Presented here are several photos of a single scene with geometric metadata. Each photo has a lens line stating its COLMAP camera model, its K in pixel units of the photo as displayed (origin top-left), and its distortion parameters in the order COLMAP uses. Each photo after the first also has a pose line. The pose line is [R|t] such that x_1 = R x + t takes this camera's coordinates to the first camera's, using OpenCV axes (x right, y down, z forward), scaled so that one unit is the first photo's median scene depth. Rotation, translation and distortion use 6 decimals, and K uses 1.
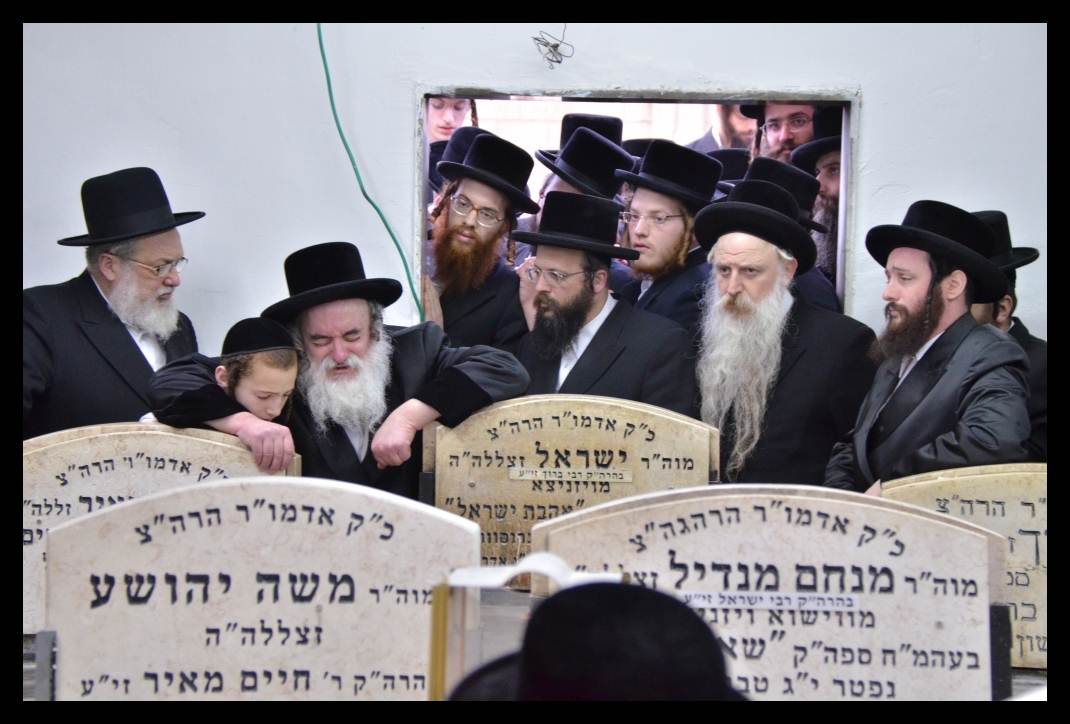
lens RADIAL K [[3748.5, 0, 527.8], [0, 3748.5, 381.9], [0, 0, 1]] dist [1.928459, 0.000000]
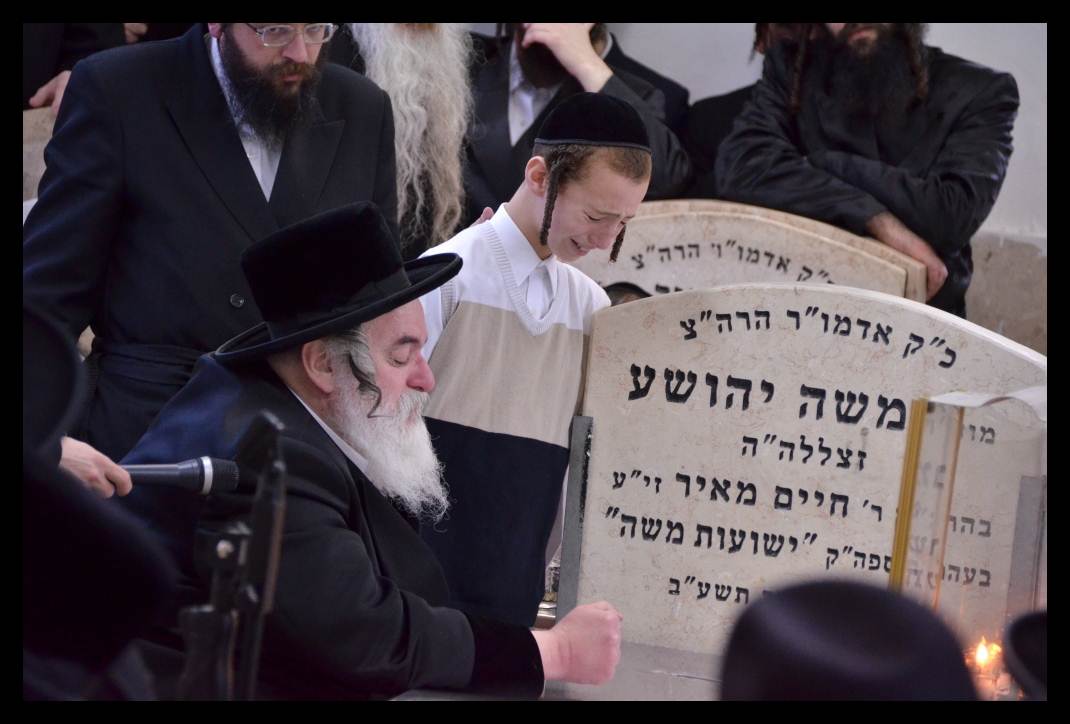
lens RADIAL K [[6917.9, 0, 553.0], [0, 6917.9, 371.0], [0, 0, 1]] dist [5.813537, 0.000000]
pose [[0.982876, 0.115720, -0.143400, 0.112428], [-0.110564, 0.992919, 0.043444, -0.020393], [0.147412, -0.026845, 0.988711, -0.689487]]
